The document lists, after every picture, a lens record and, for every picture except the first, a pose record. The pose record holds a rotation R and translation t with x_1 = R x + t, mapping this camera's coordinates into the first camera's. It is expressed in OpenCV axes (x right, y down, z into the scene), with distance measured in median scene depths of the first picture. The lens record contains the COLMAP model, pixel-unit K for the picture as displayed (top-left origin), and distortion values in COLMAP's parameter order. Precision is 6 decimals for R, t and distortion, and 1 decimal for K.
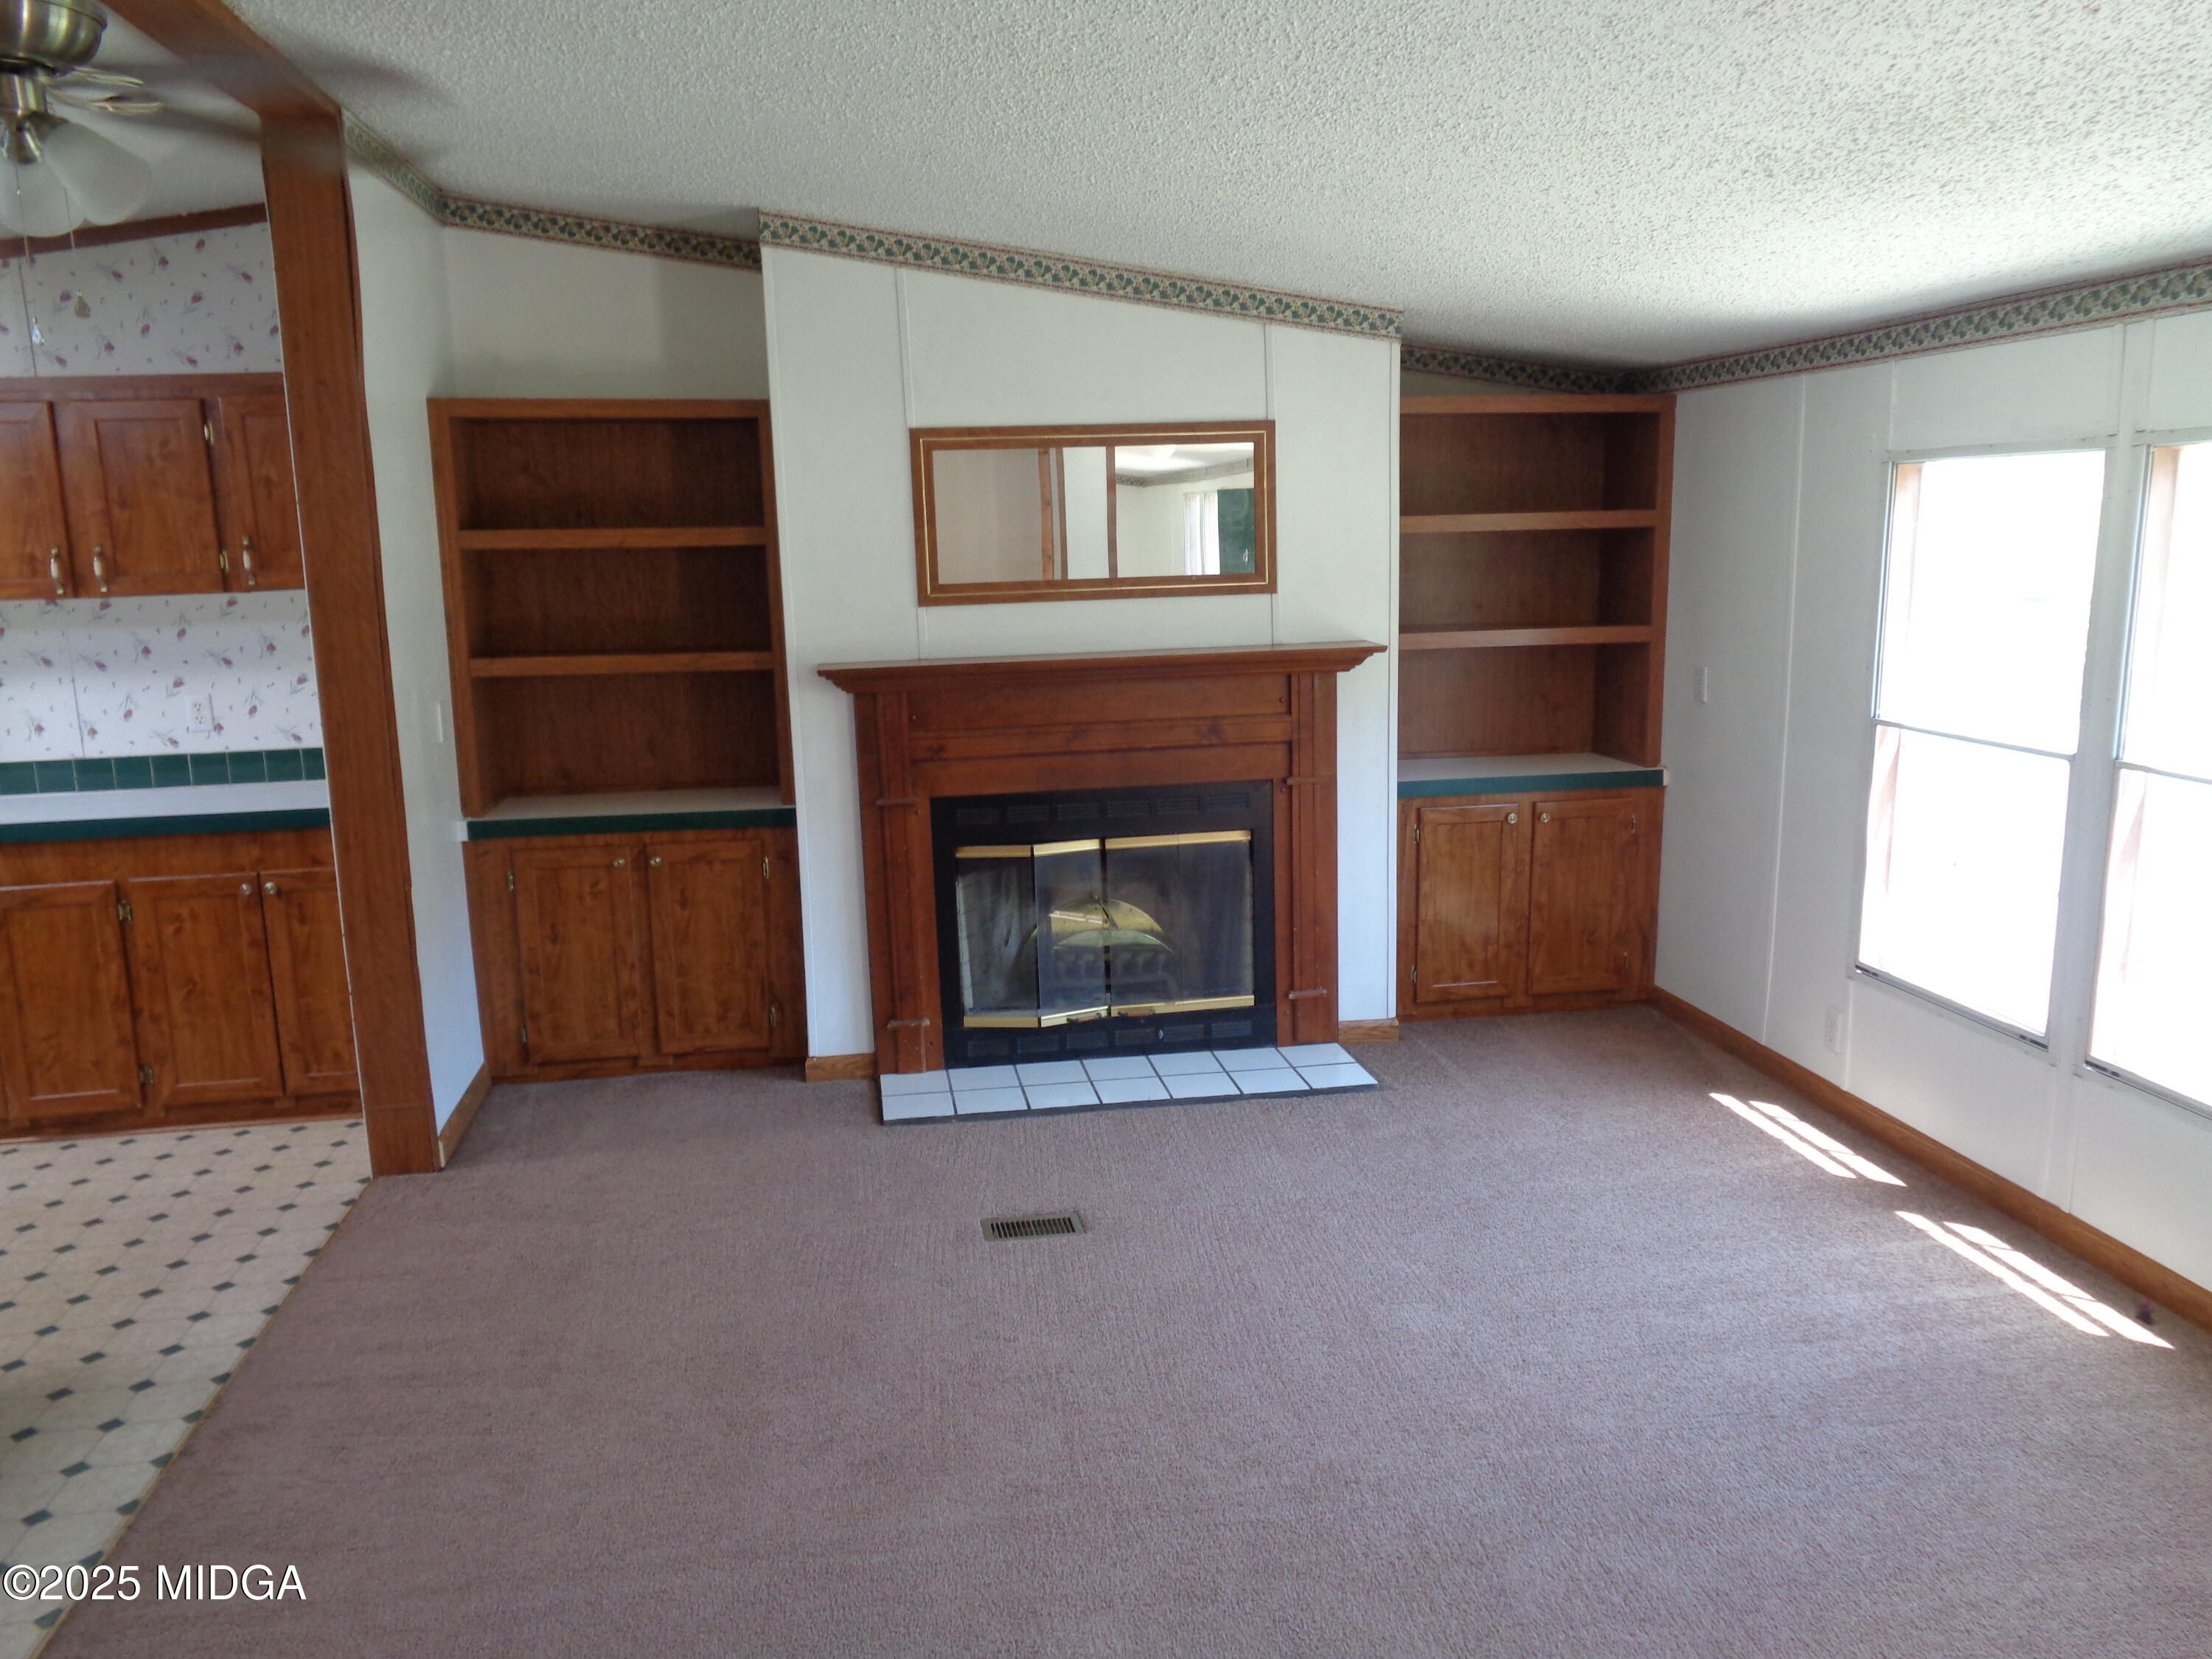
lens RADIAL K [[1662.8, 0, 1109.4], [0, 1662.8, 833.4], [0, 0, 1]] dist [0.003573, 0.001081]
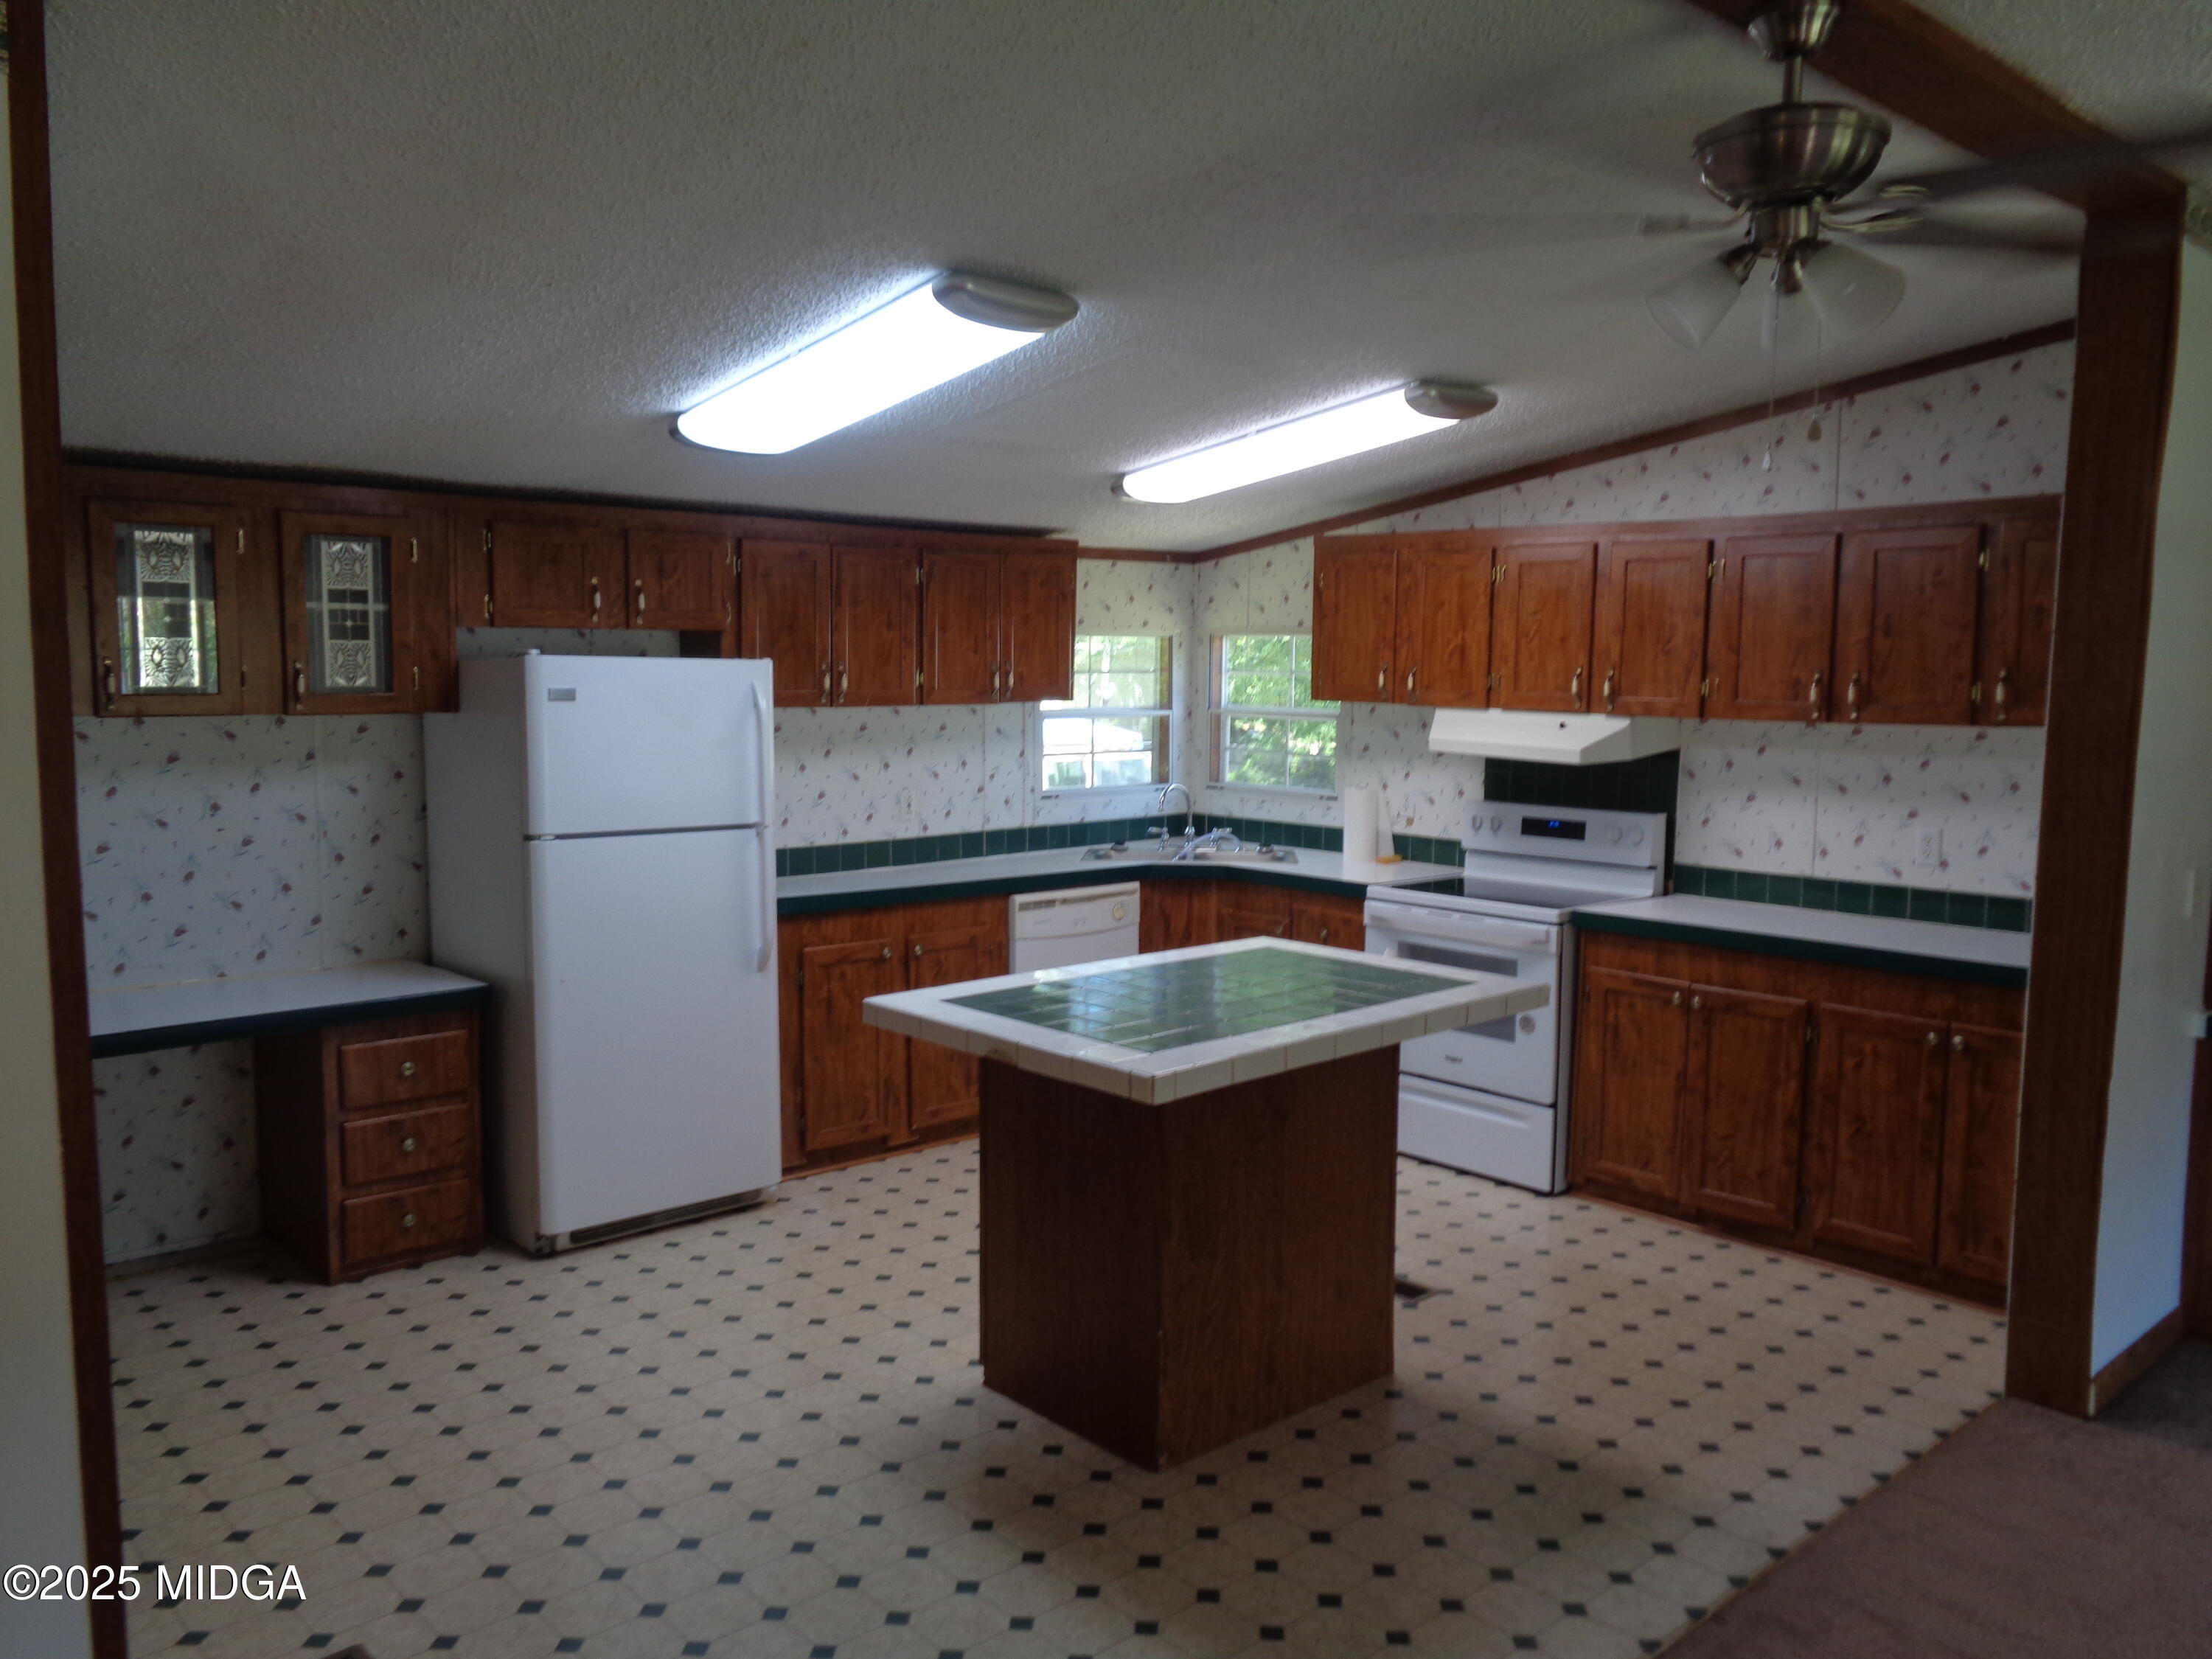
lens RADIAL K [[1662.8, 0, 1111.0], [0, 1662.8, 822.7], [0, 0, 1]] dist [0.003573, 0.001081]
pose [[0.541598, 0.108548, -0.833600, -0.000725], [-0.178497, 0.983865, 0.012143, -0.014508], [0.821468, 0.142219, 0.552236, 0.083827]]
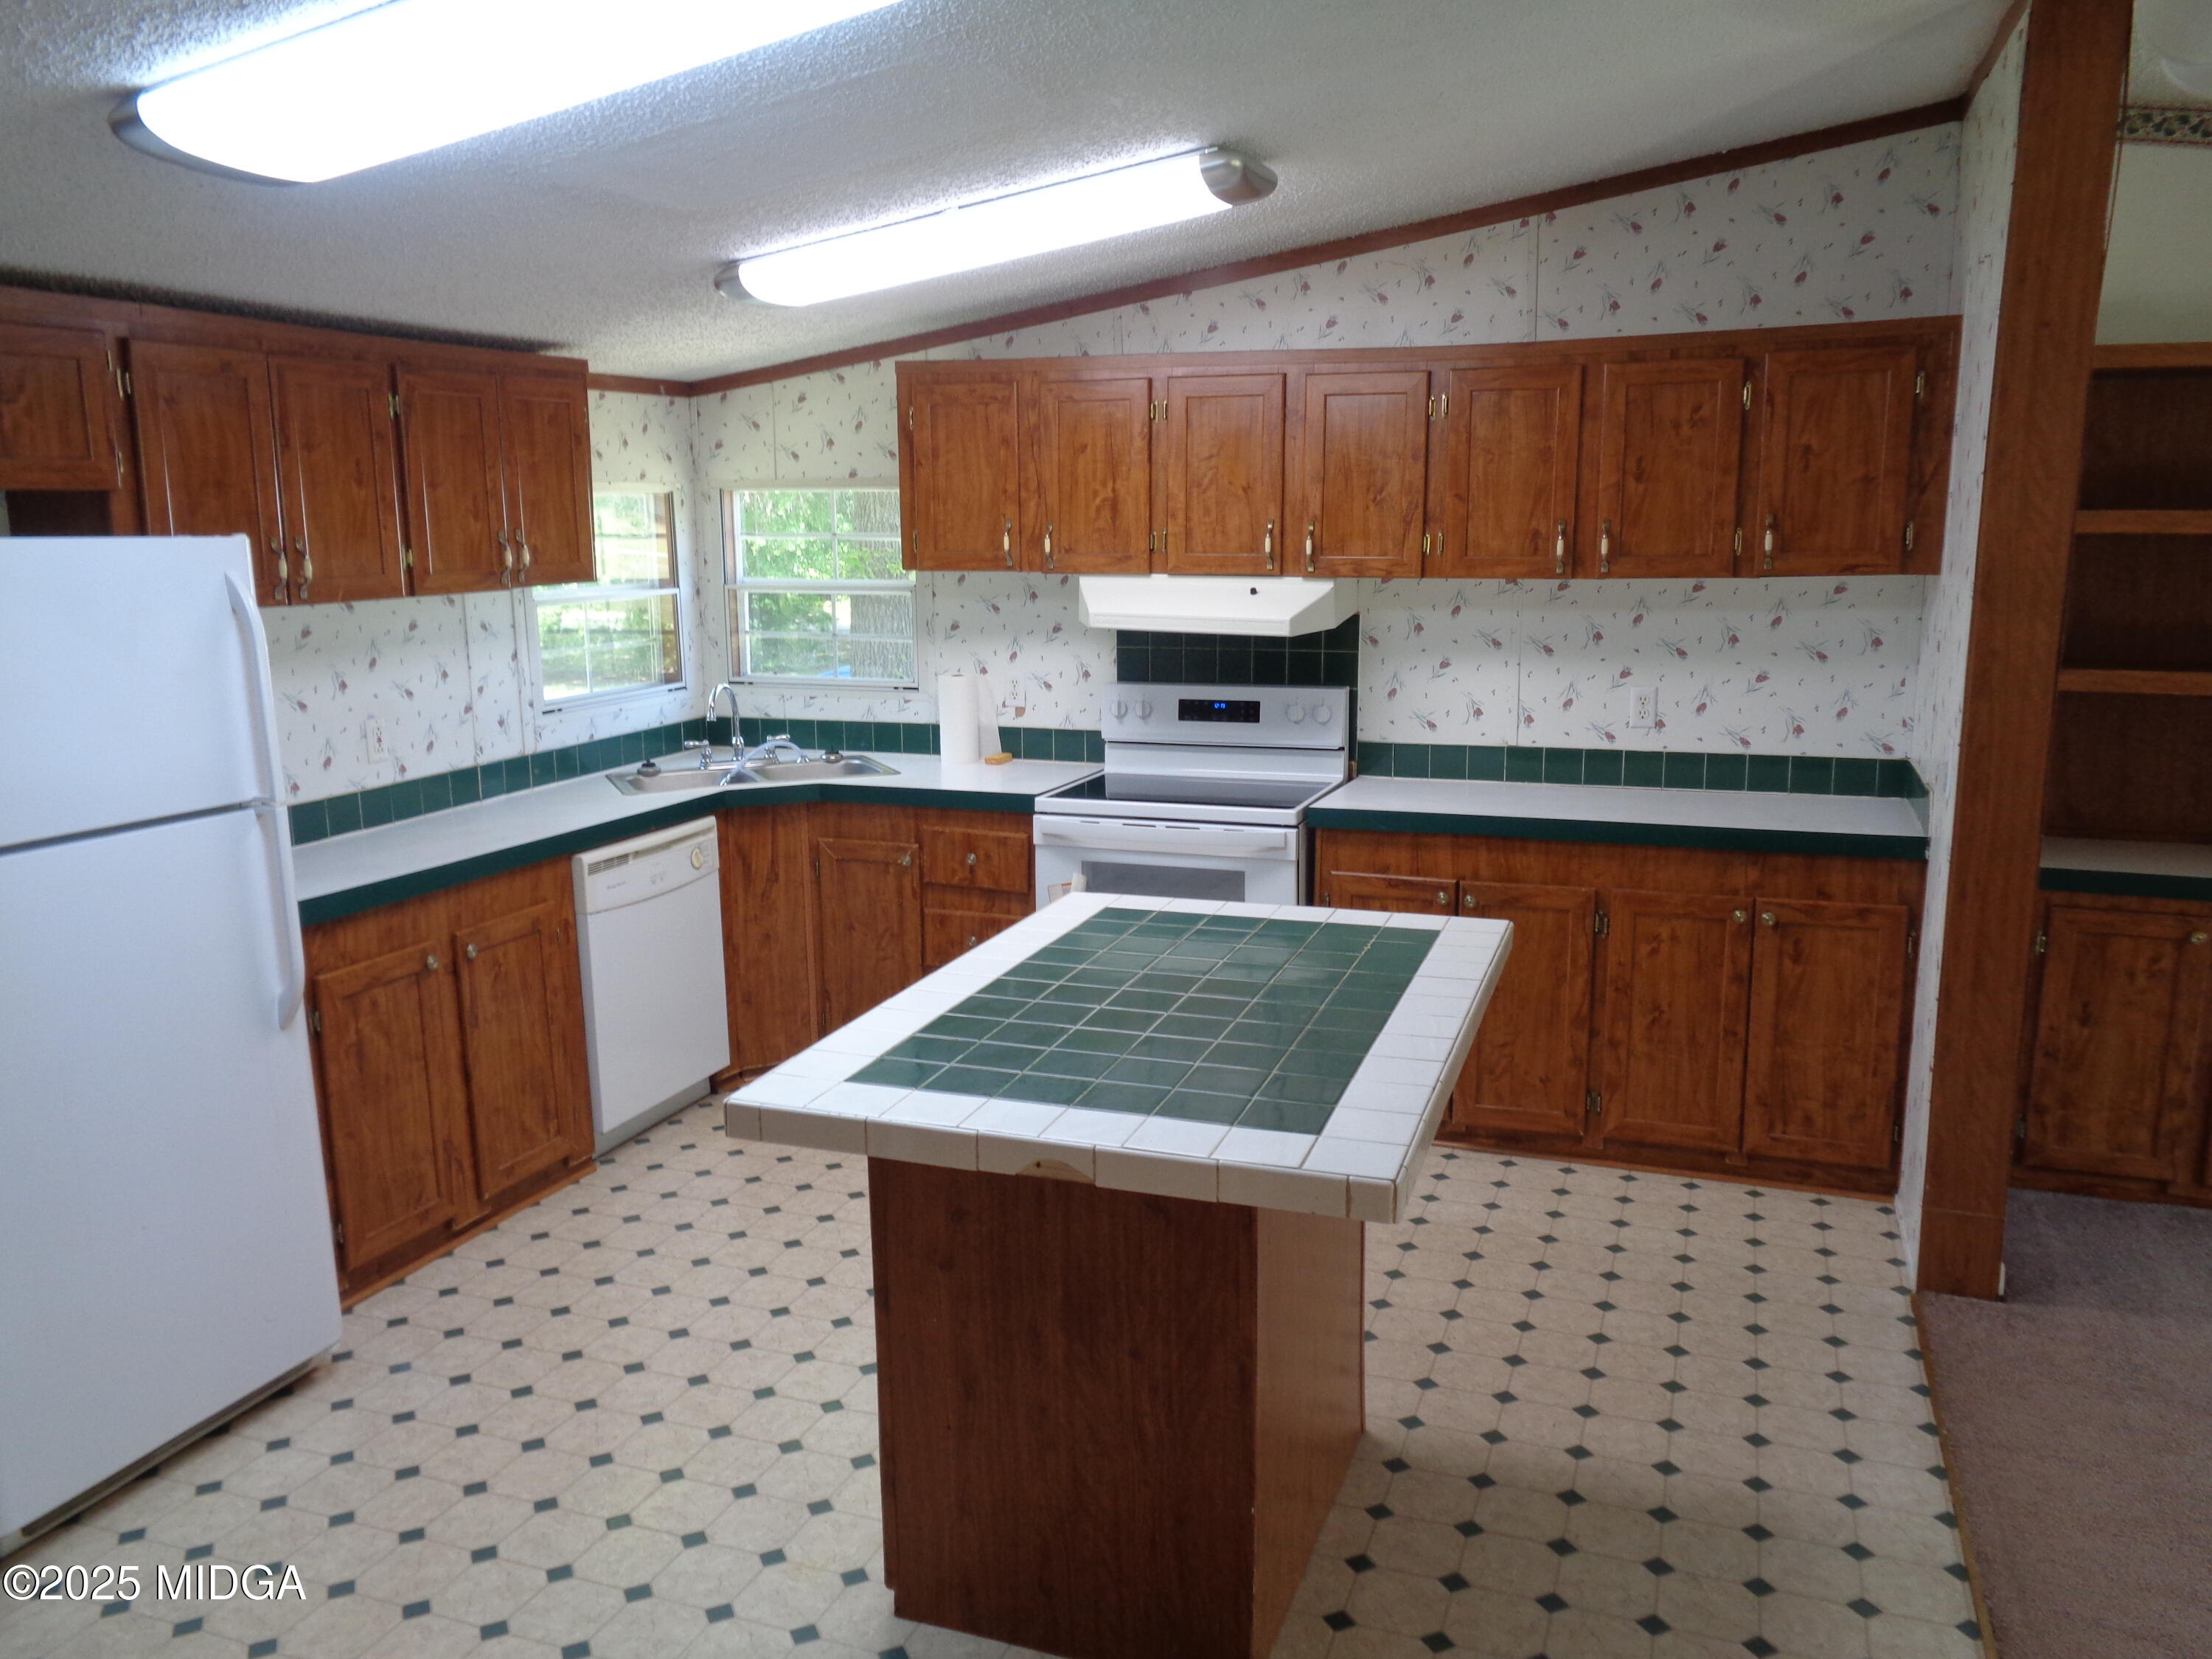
lens RADIAL K [[1662.8, 0, 1112.4], [0, 1662.8, 830.0], [0, 0, 1]] dist [0.003573, 0.001081]
pose [[0.865440, 0.106508, -0.489560, -0.376194], [-0.103168, 0.994086, 0.033892, -0.007021], [0.490275, 0.021175, 0.871311, 0.071915]]
